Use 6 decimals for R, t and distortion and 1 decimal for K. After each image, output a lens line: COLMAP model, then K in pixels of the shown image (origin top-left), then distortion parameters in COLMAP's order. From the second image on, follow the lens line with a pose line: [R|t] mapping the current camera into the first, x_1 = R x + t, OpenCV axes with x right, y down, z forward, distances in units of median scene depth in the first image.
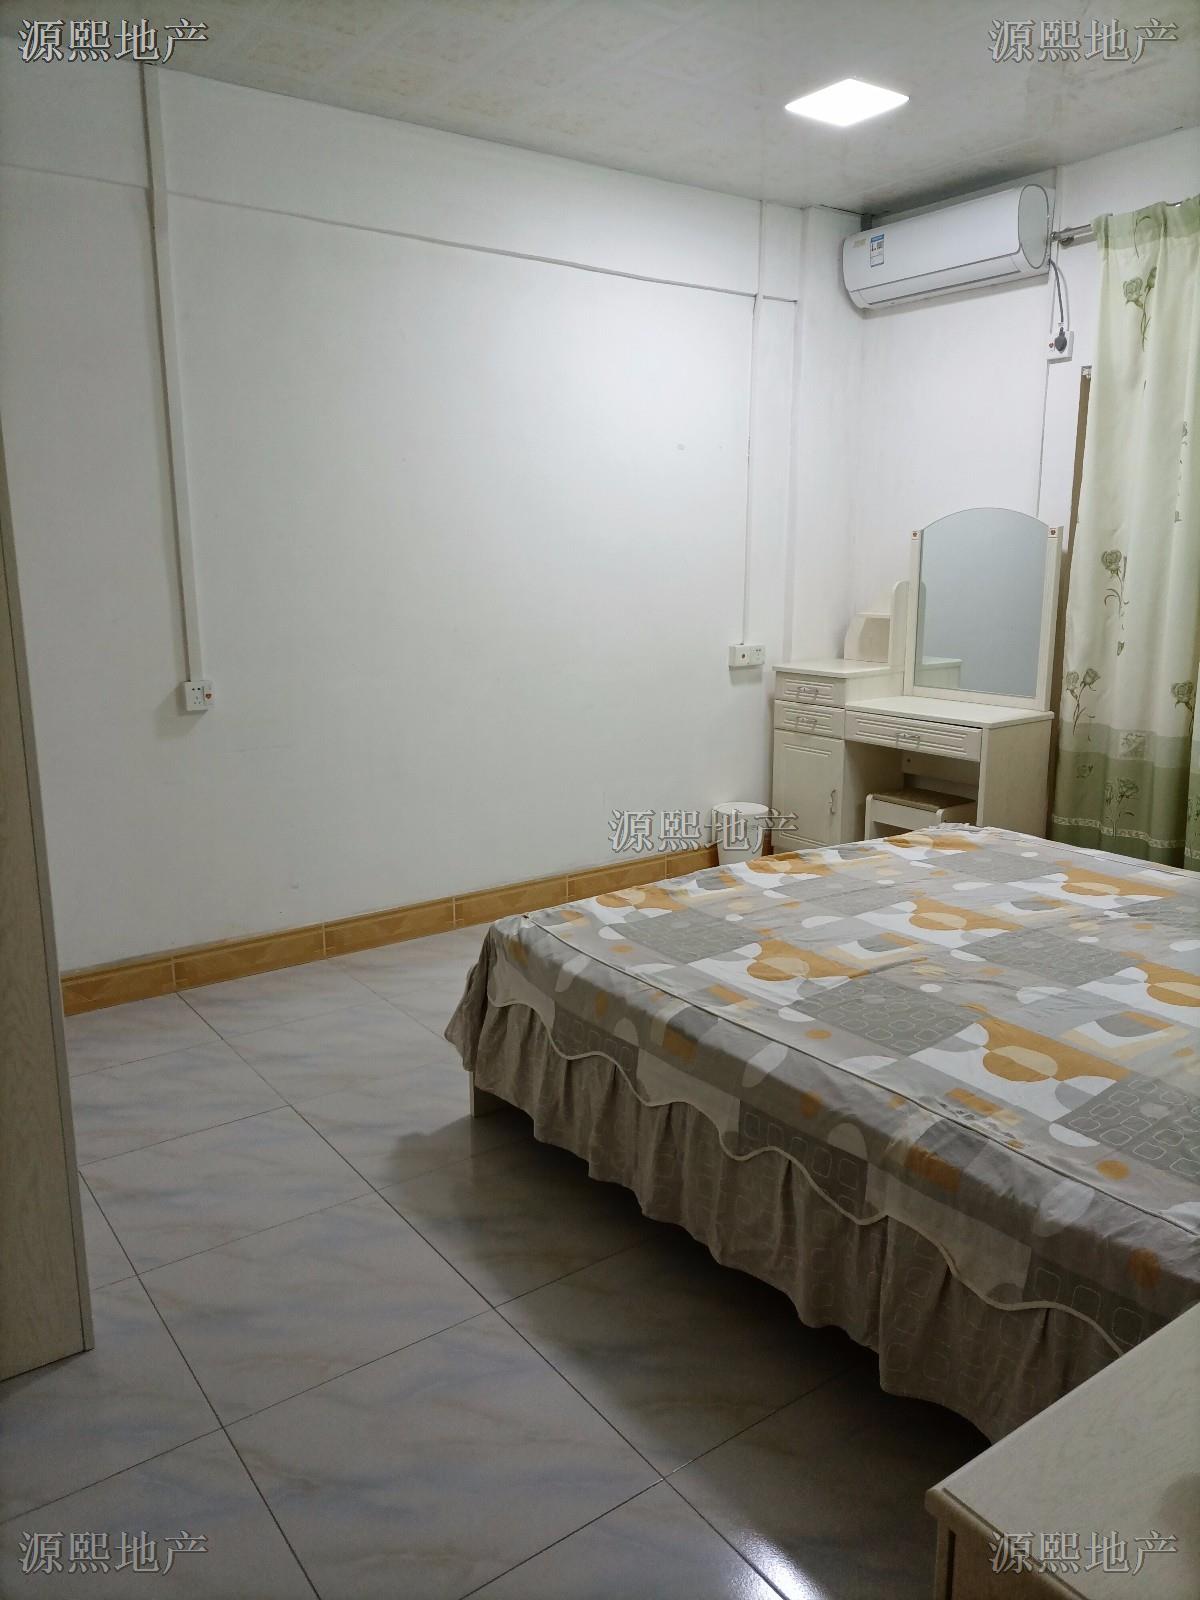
lens RADIAL K [[1180.9, 0, 600.2], [0, 1180.9, 797.2], [0, 0, 1]] dist [0.006202, -0.009747]
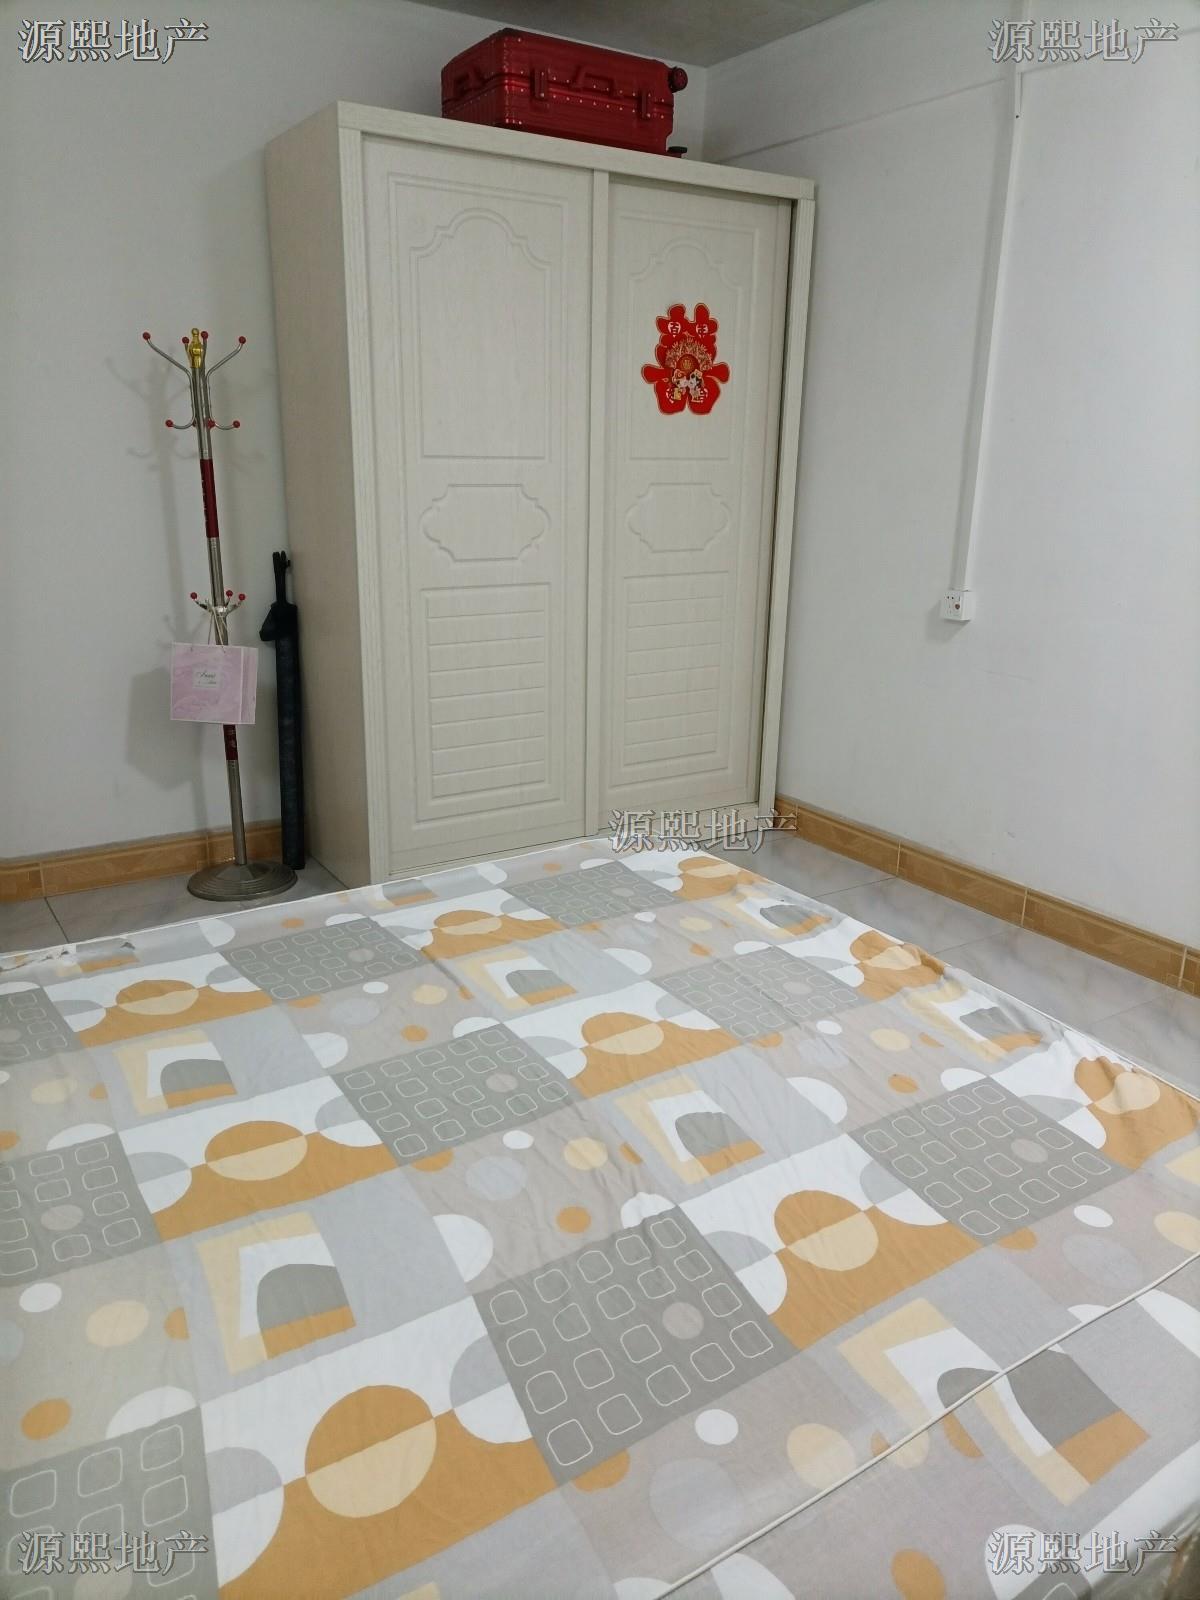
lens RADIAL K [[1180.9, 0, 601.2], [0, 1180.9, 801.5], [0, 0, 1]] dist [0.006202, -0.009747]
pose [[-0.044168, 0.297897, -0.953576, 0.870408], [-0.229309, 0.925999, 0.299904, -0.210338], [0.972351, 0.231910, 0.027411, 0.927000]]
